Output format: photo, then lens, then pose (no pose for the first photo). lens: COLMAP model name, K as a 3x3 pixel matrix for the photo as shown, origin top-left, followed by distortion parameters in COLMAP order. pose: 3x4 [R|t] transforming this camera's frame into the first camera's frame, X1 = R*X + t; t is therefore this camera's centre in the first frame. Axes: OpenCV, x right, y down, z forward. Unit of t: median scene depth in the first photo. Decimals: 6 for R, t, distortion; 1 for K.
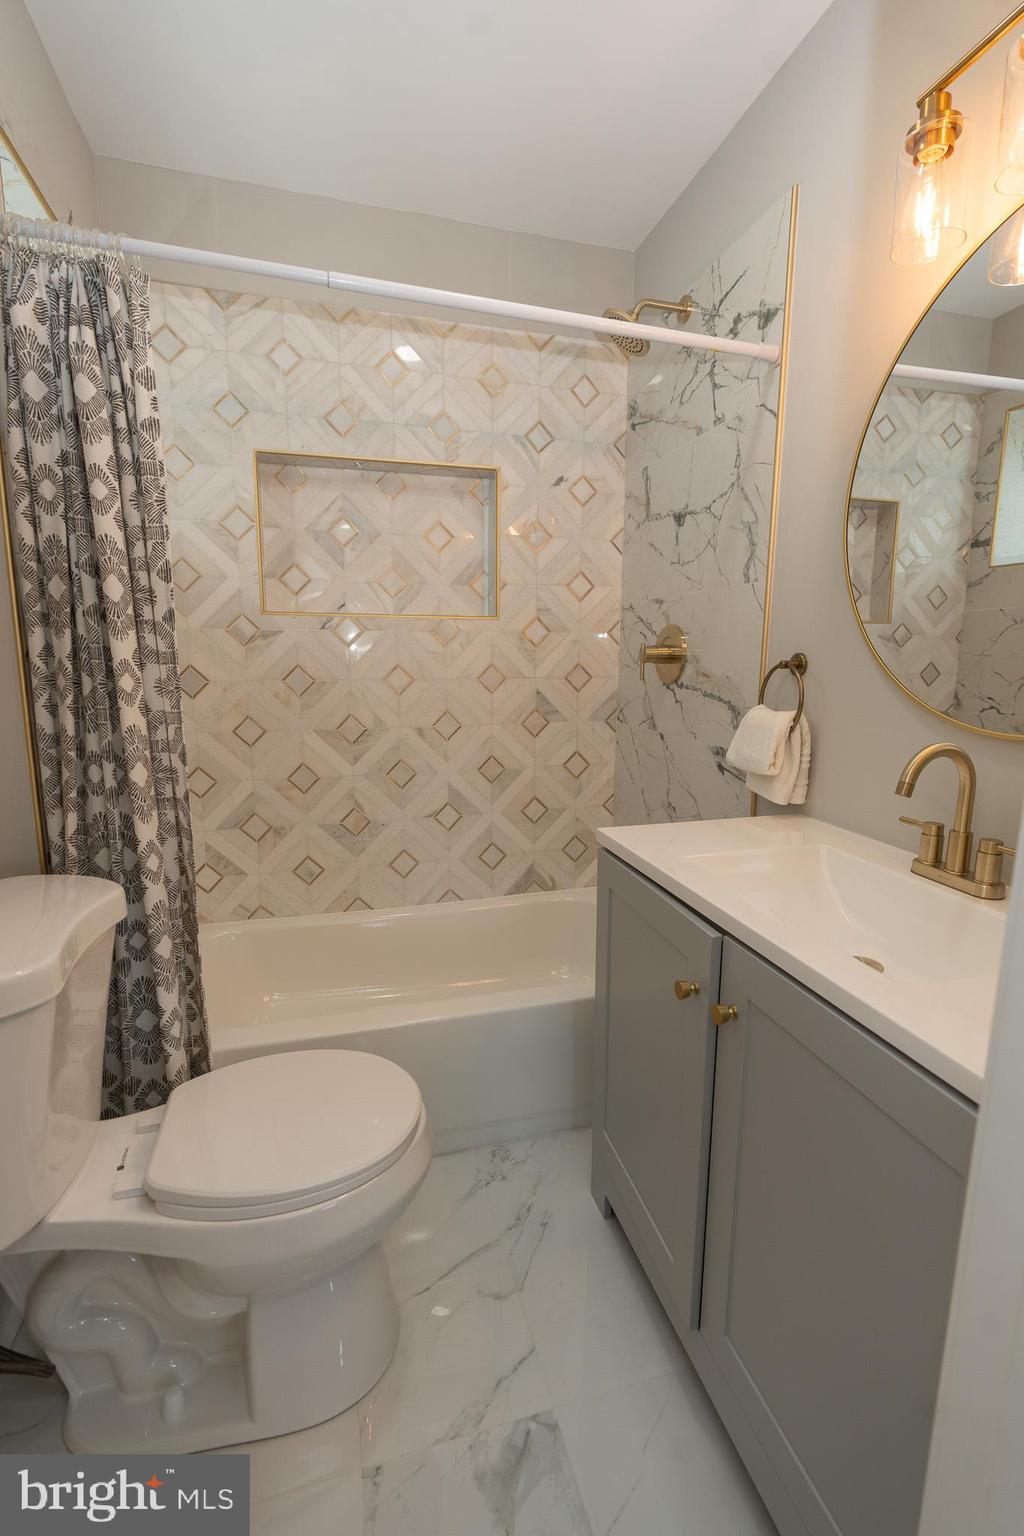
lens RADIAL K [[684.4, 0, 516.2], [0, 684.4, 774.0], [0, 0, 1]] dist [-0.008677, 0.004178]
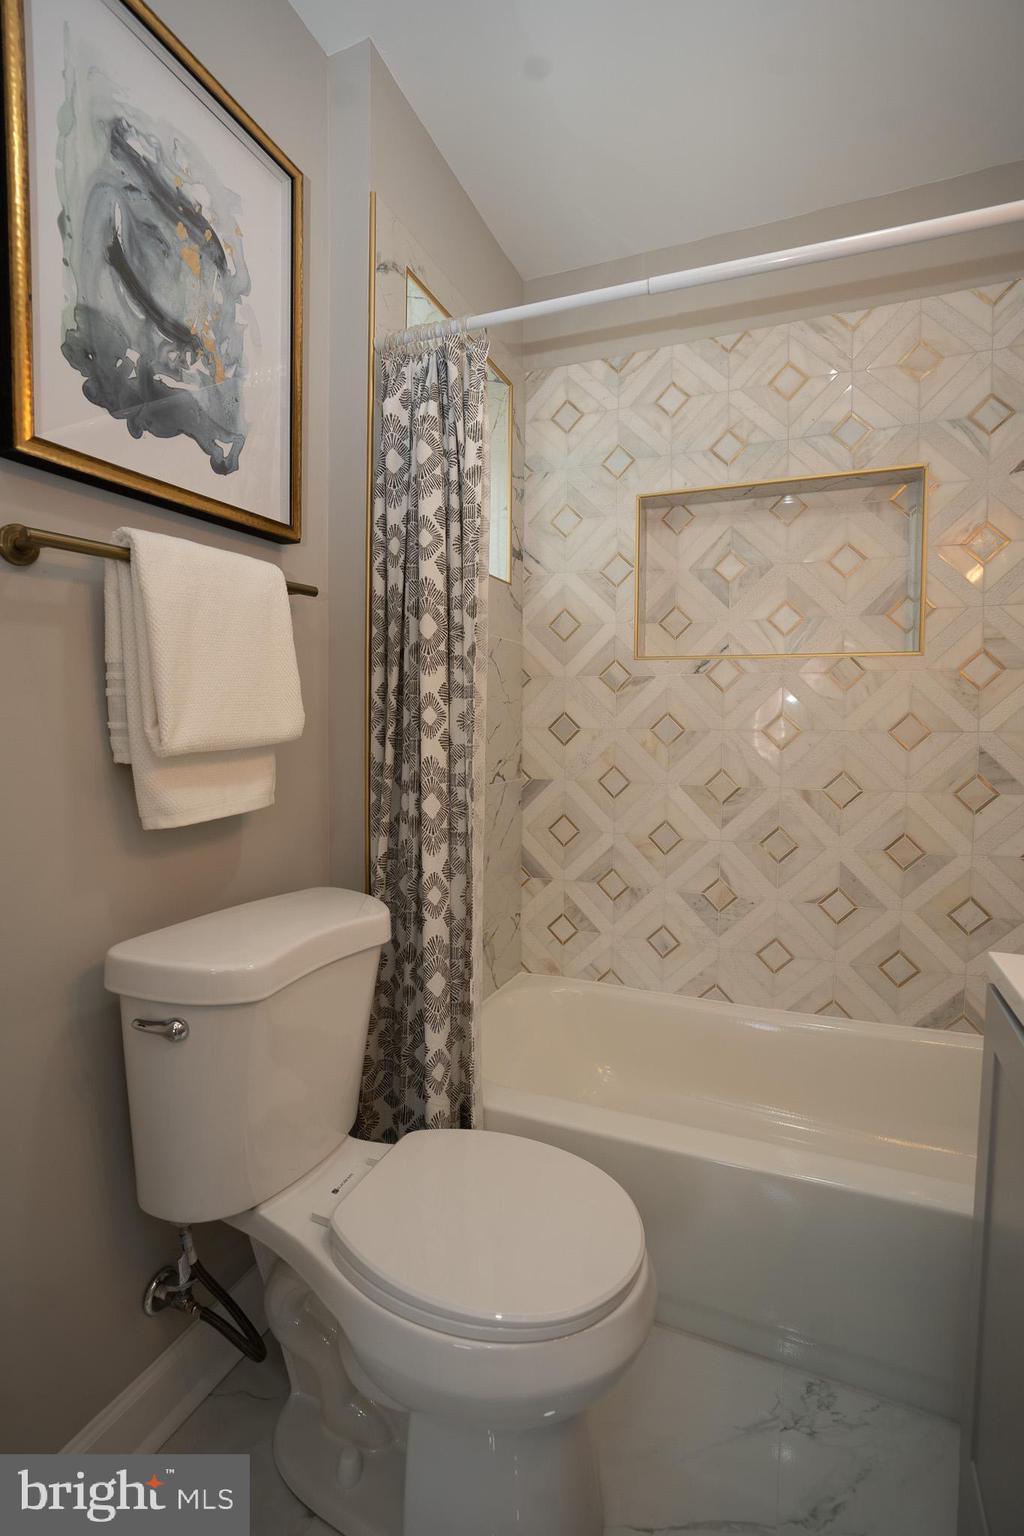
lens RADIAL K [[706.8, 0, 505.3], [0, 706.8, 764.3], [0, 0, 1]] dist [-0.050349, 0.007712]
pose [[0.779704, 0.039509, -0.624900, 0.105670], [-0.110135, 0.991101, -0.074755, 0.003617], [0.616386, 0.127110, 0.777117, 0.139315]]
